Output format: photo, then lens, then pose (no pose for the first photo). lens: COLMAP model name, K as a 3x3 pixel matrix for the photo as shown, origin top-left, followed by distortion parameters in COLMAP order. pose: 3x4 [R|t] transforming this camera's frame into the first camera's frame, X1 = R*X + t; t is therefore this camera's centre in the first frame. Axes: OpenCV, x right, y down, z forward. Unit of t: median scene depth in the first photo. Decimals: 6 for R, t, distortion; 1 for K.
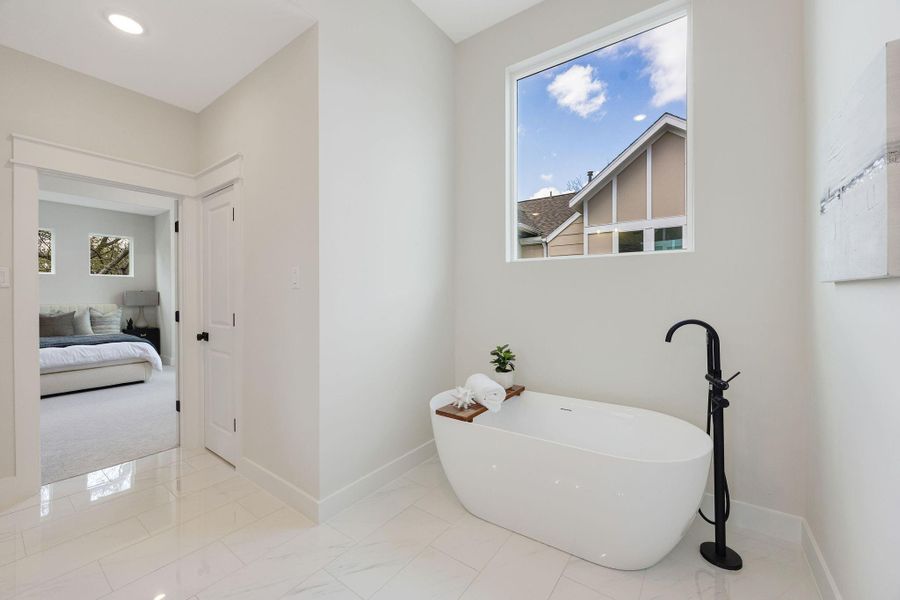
lens RADIAL K [[357.3, 0, 450.5], [0, 357.3, 293.7], [0, 0, 1]] dist [-0.008230, 0.000002]
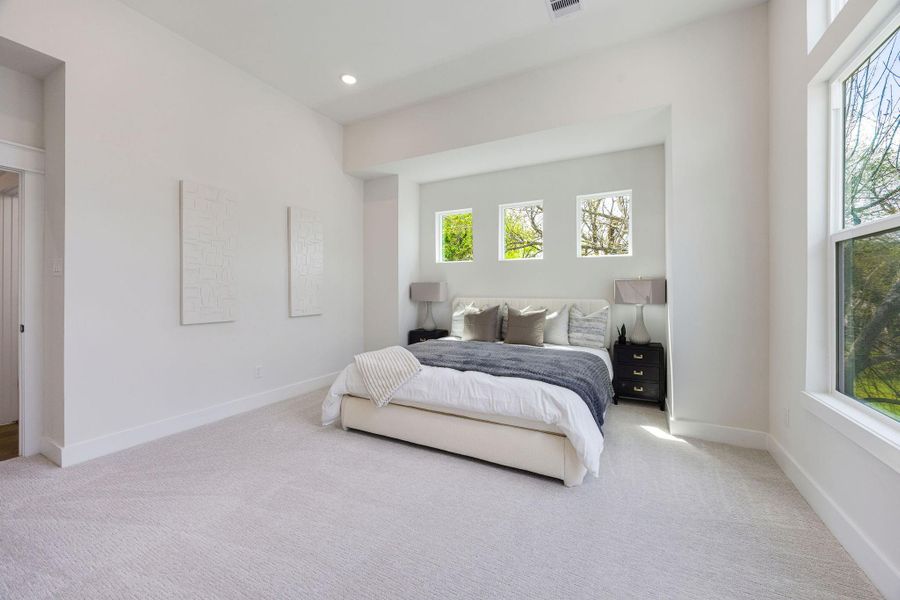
lens RADIAL K [[350.3, 0, 454.1], [0, 350.3, 293.2], [0, 0, 1]] dist [-0.001982, -0.000060]
pose [[0.154114, 0.009343, -0.988009, -0.392958], [0.000403, 0.999955, 0.009519, 0.011015], [0.988053, -0.001866, 0.154103, 0.682064]]
